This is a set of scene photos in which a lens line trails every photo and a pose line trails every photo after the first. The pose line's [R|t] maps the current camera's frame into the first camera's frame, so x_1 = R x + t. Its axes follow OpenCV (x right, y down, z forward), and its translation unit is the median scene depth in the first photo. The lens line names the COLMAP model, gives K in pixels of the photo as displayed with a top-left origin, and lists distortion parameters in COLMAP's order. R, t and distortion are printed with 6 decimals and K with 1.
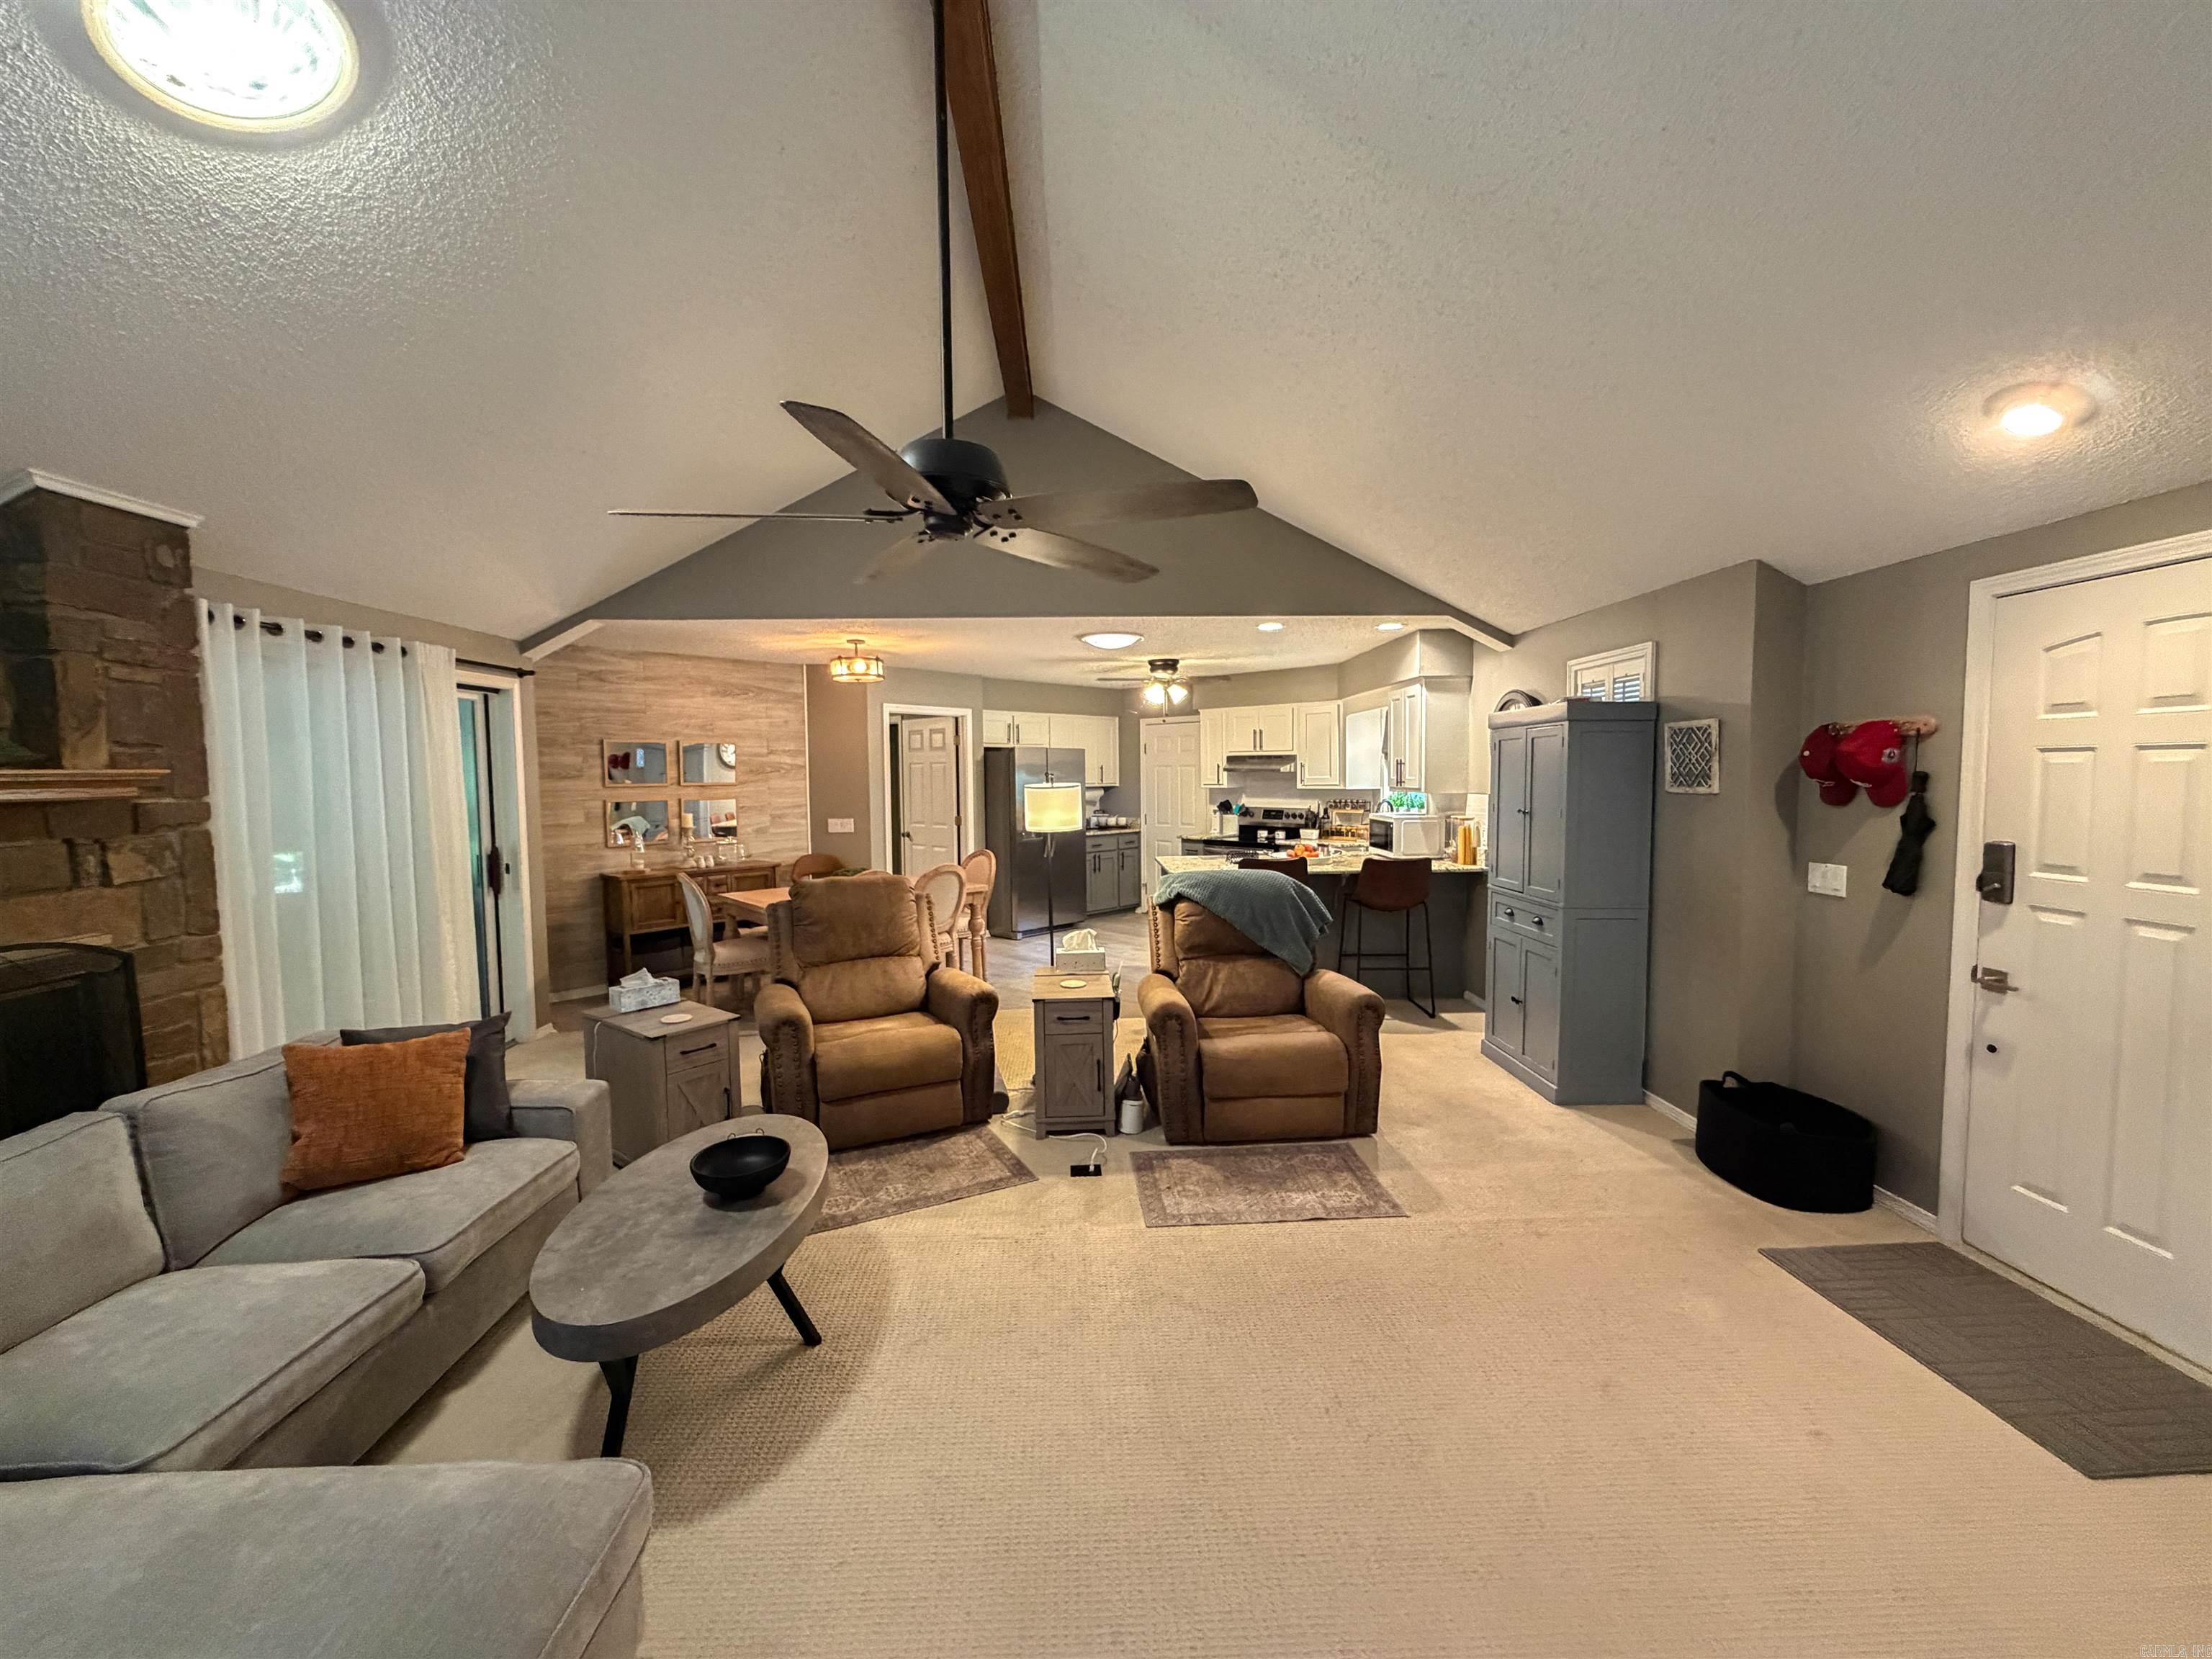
lens RADIAL K [[888.8, 0, 1100.6], [0, 888.8, 827.5], [0, 0, 1]] dist [-0.001023, -0.000093]
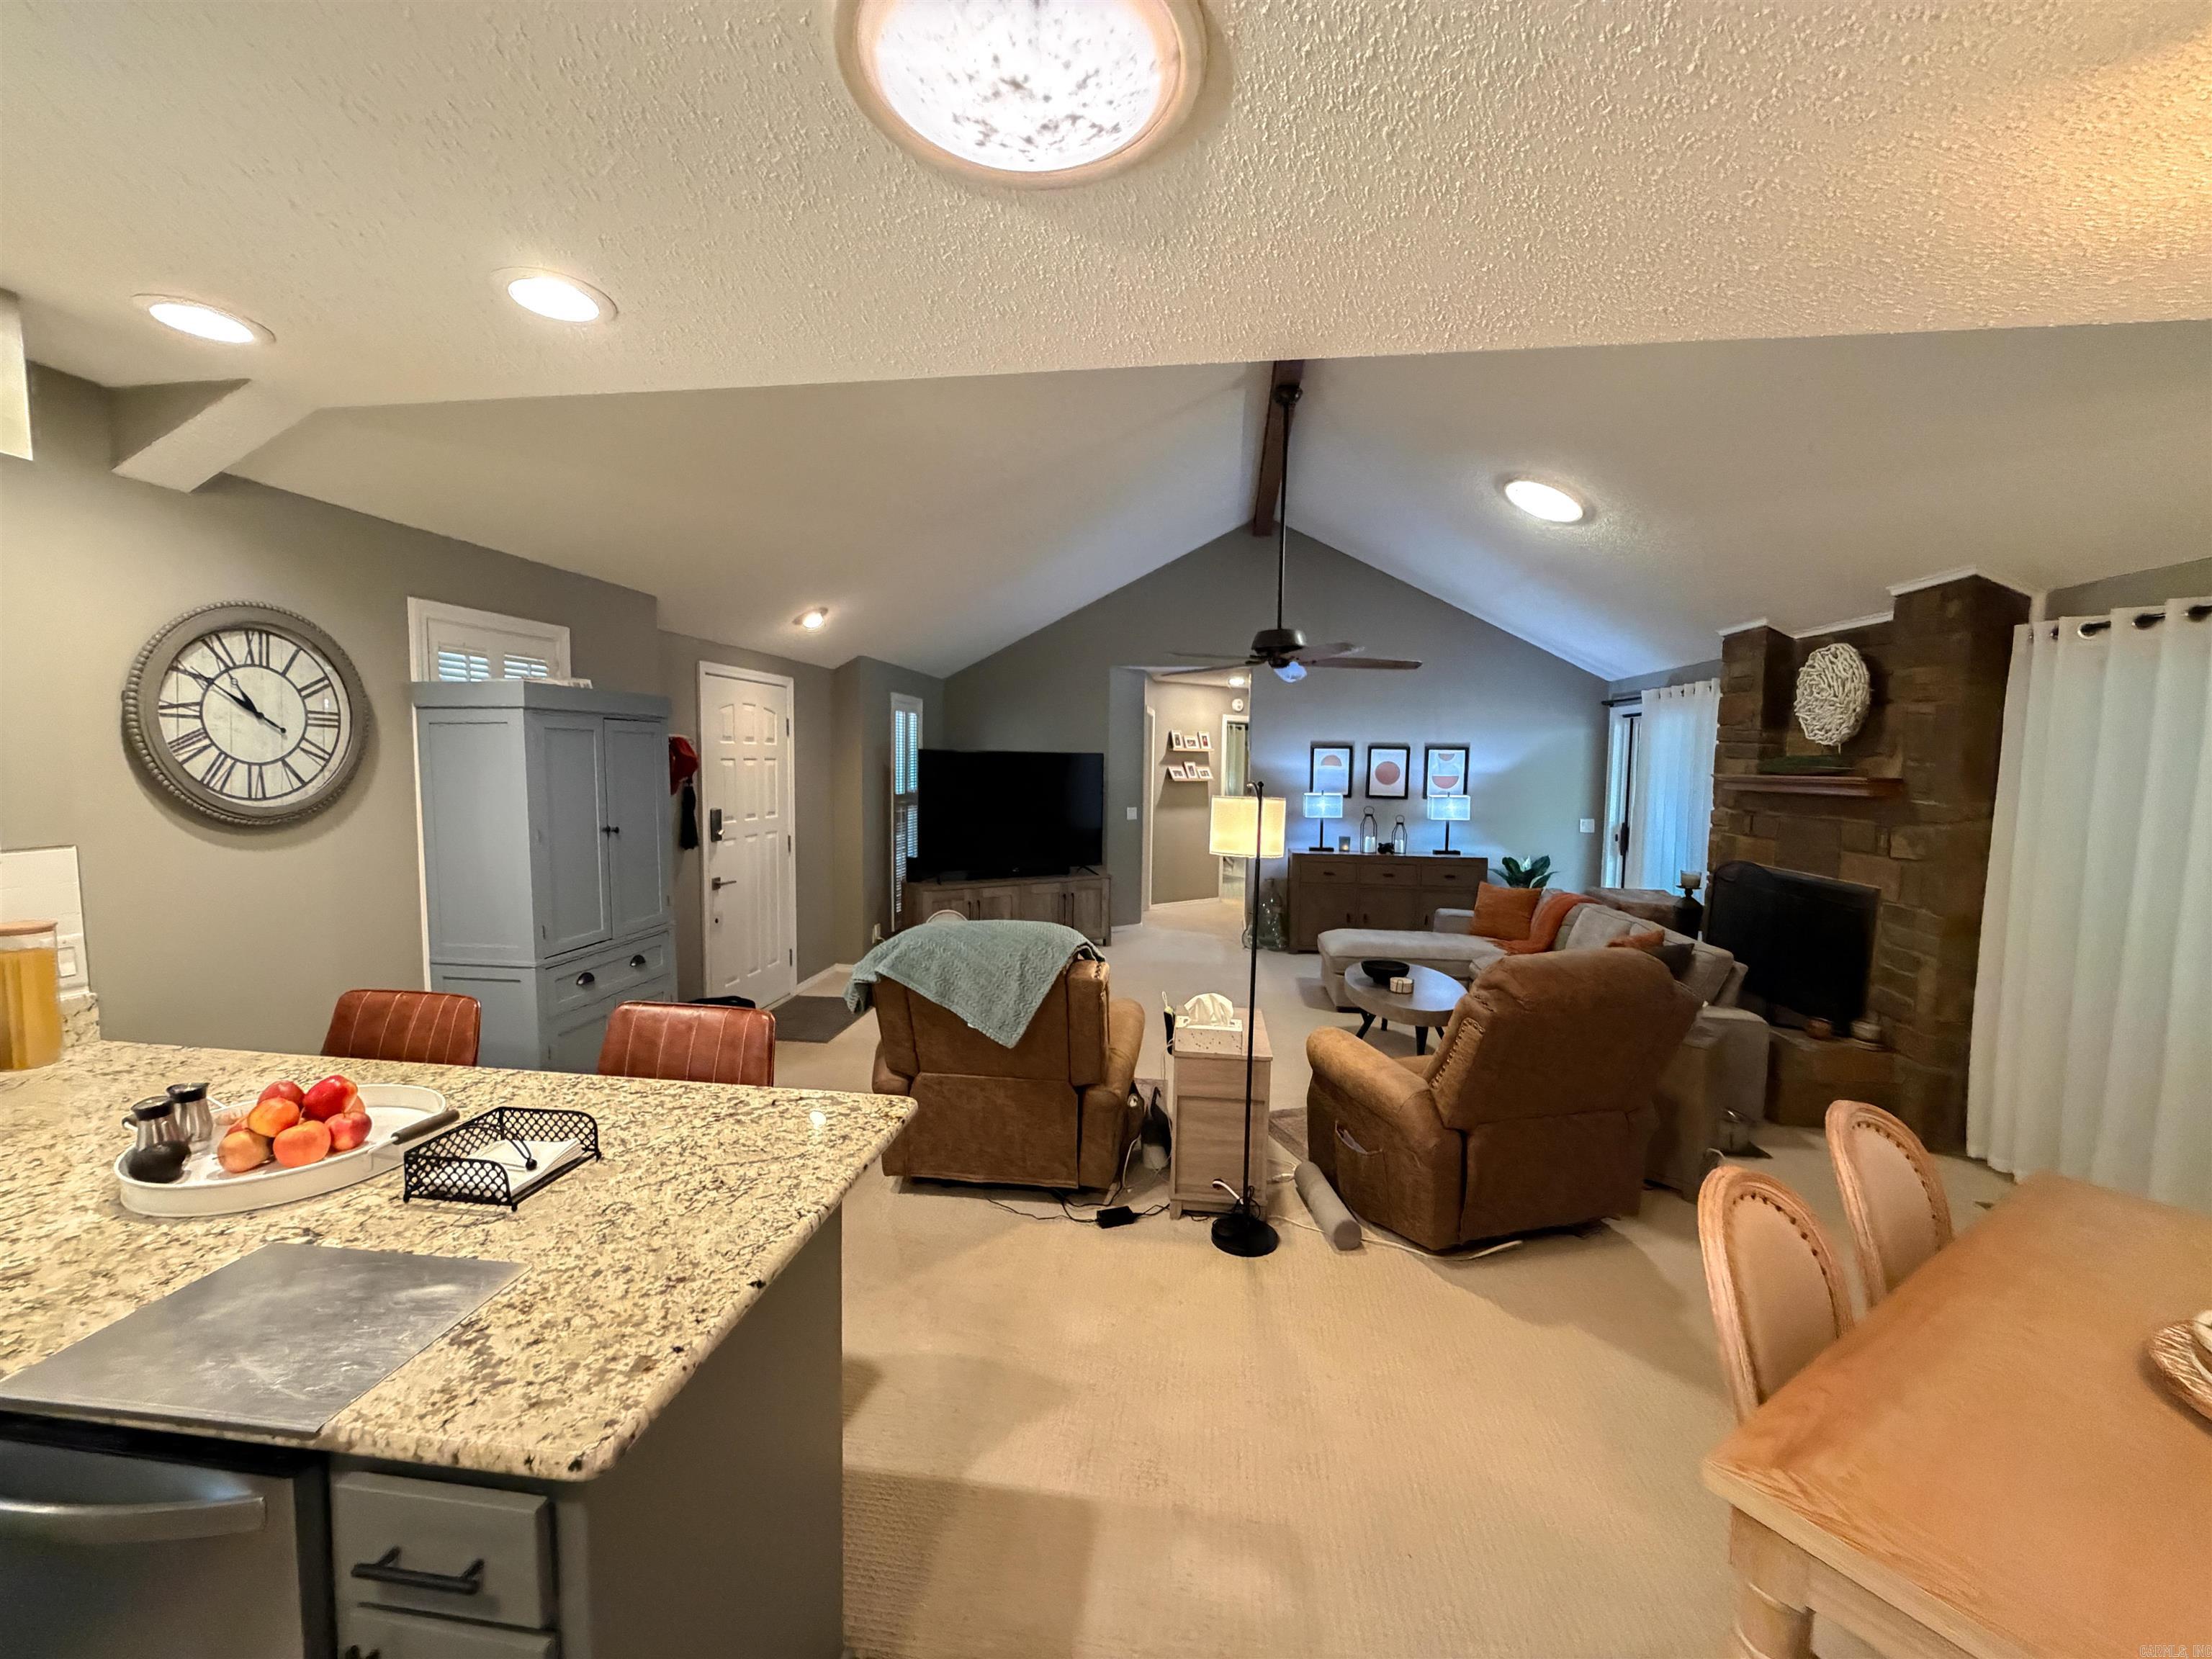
lens RADIAL K [[891.7, 0, 1100.5], [0, 891.7, 826.9], [0, 0, 1]] dist [-0.000158, 0.000009]
pose [[-0.986699, -0.016706, 0.161696, -0.074444], [0.005471, 0.990729, 0.135743, -0.183459], [-0.162465, 0.134822, -0.977460, 2.556026]]
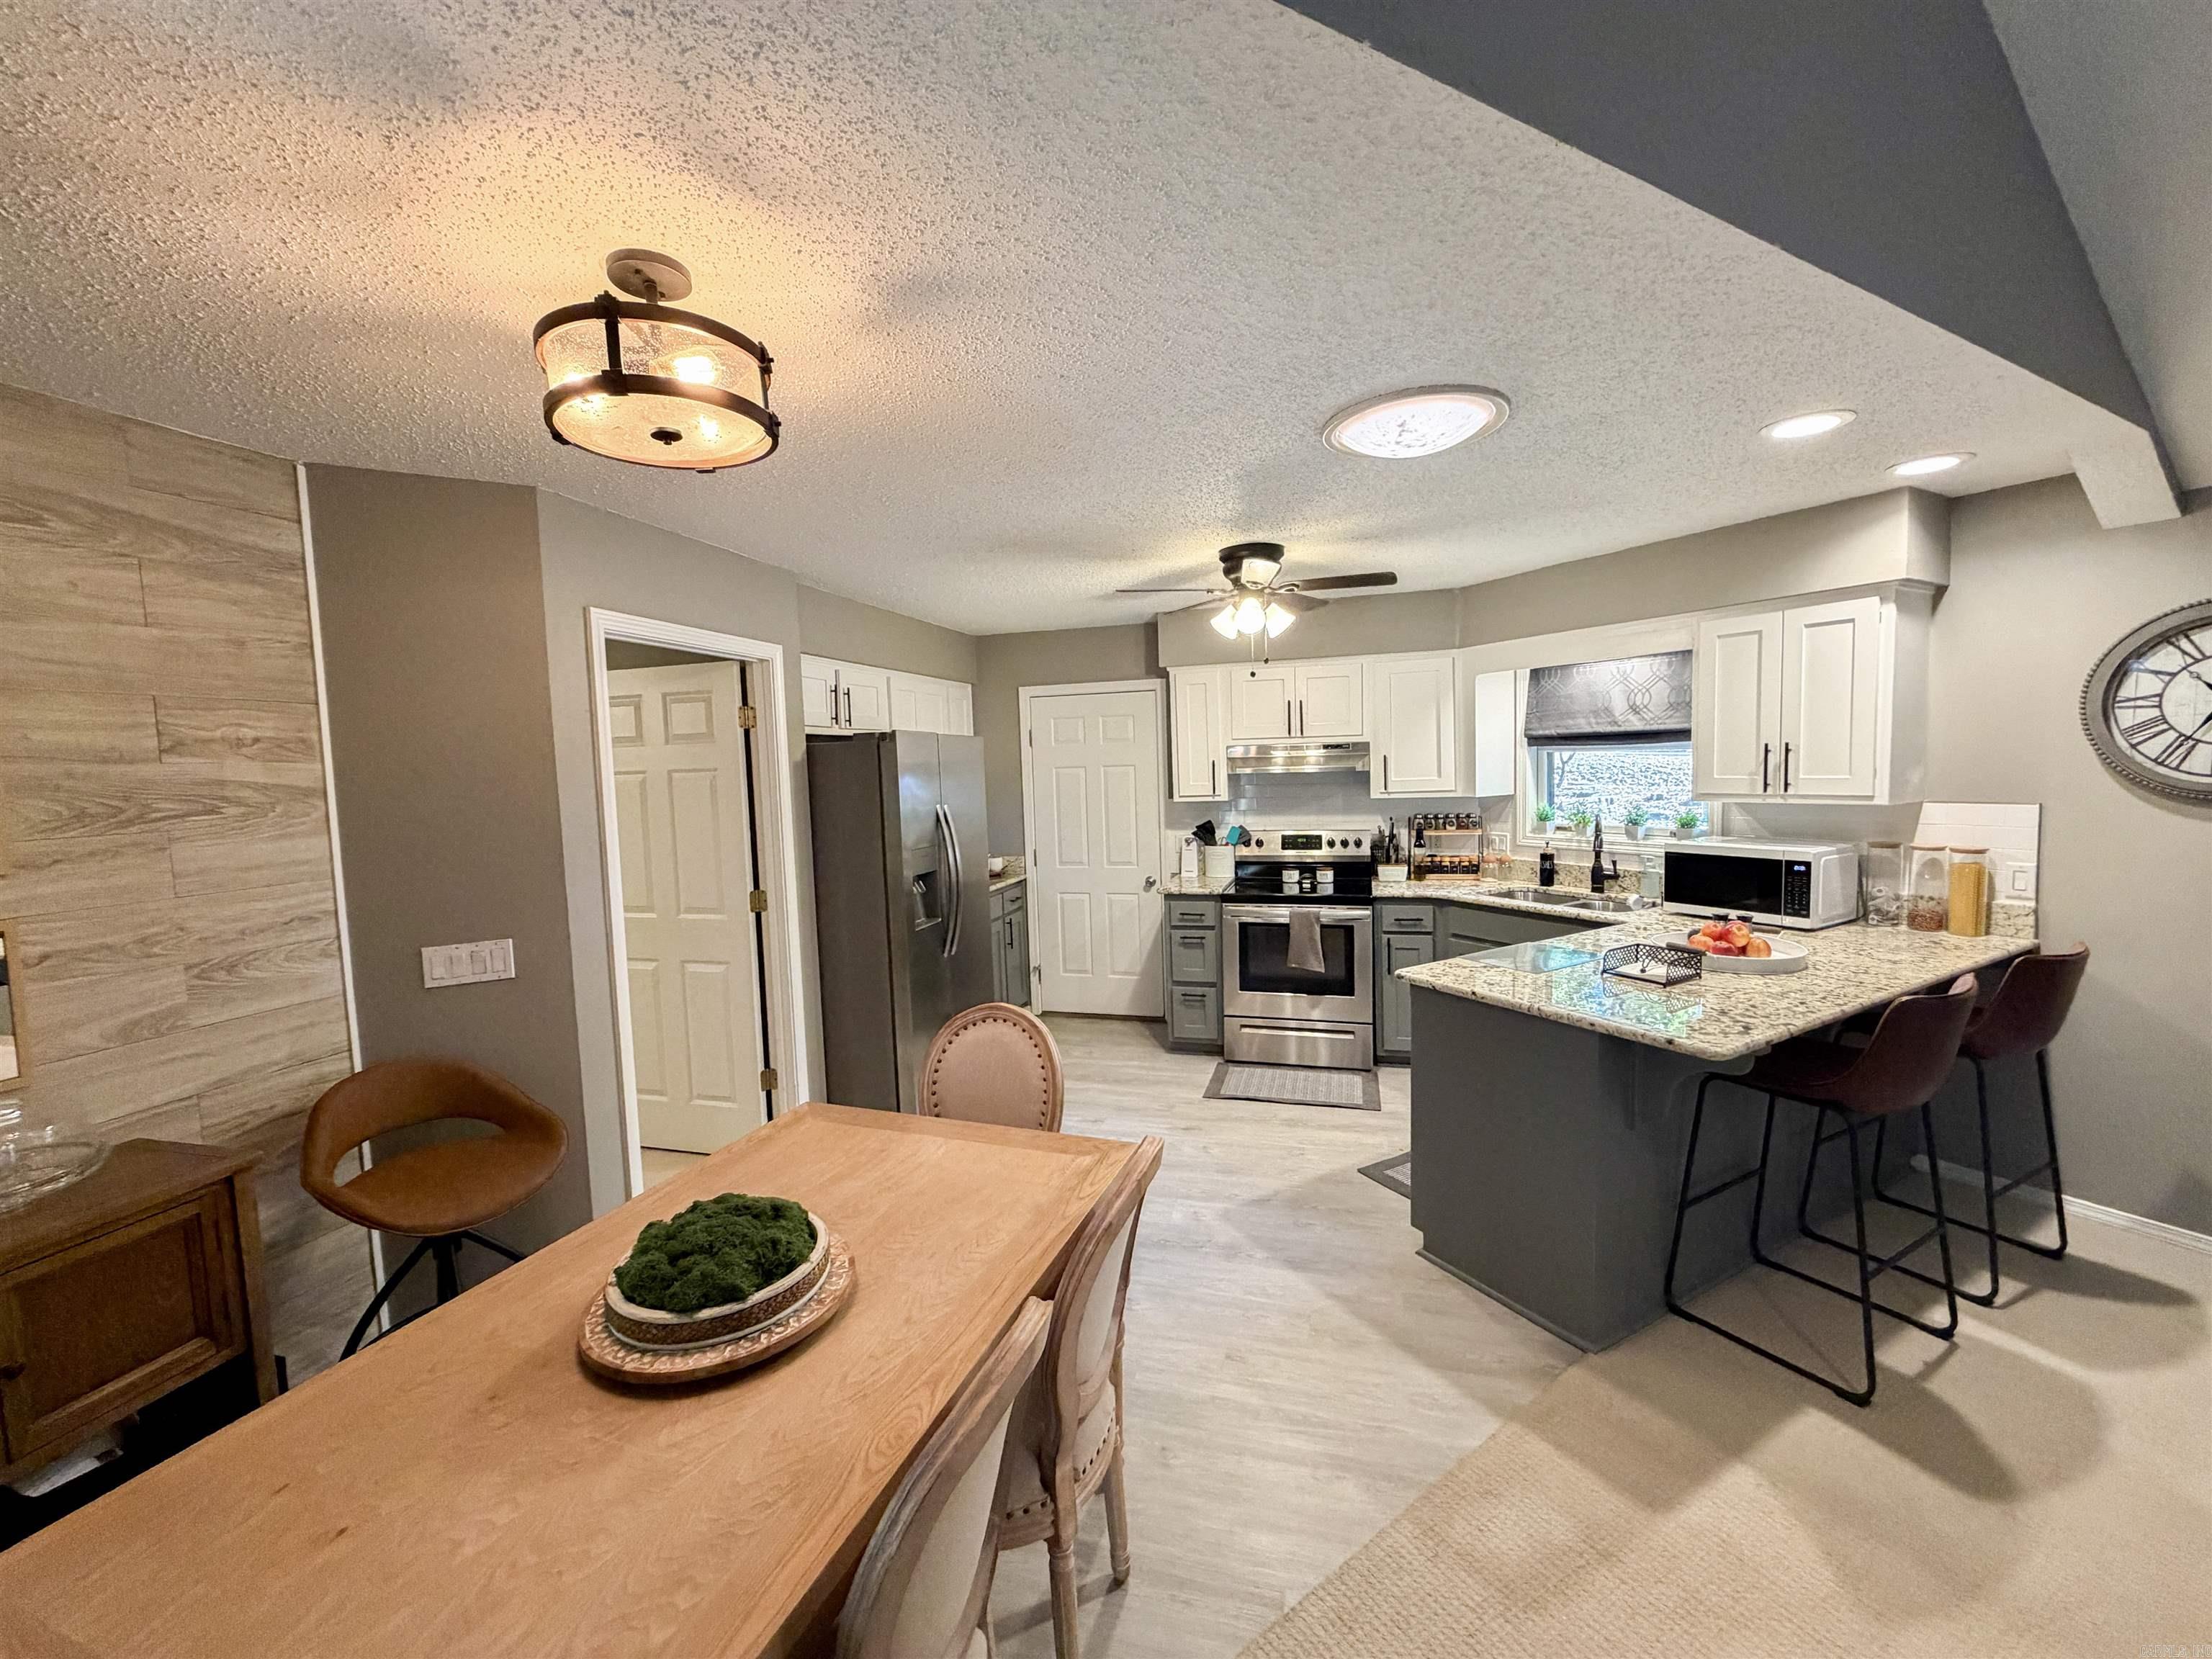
lens RADIAL K [[888.8, 0, 1100.6], [0, 888.8, 827.5], [0, 0, 1]] dist [-0.001023, -0.000093]
pose [[0.887556, -0.052917, 0.457650, -0.608562], [0.052871, 0.998518, 0.012920, -0.118743], [-0.457655, 0.012729, 0.889039, 1.558006]]
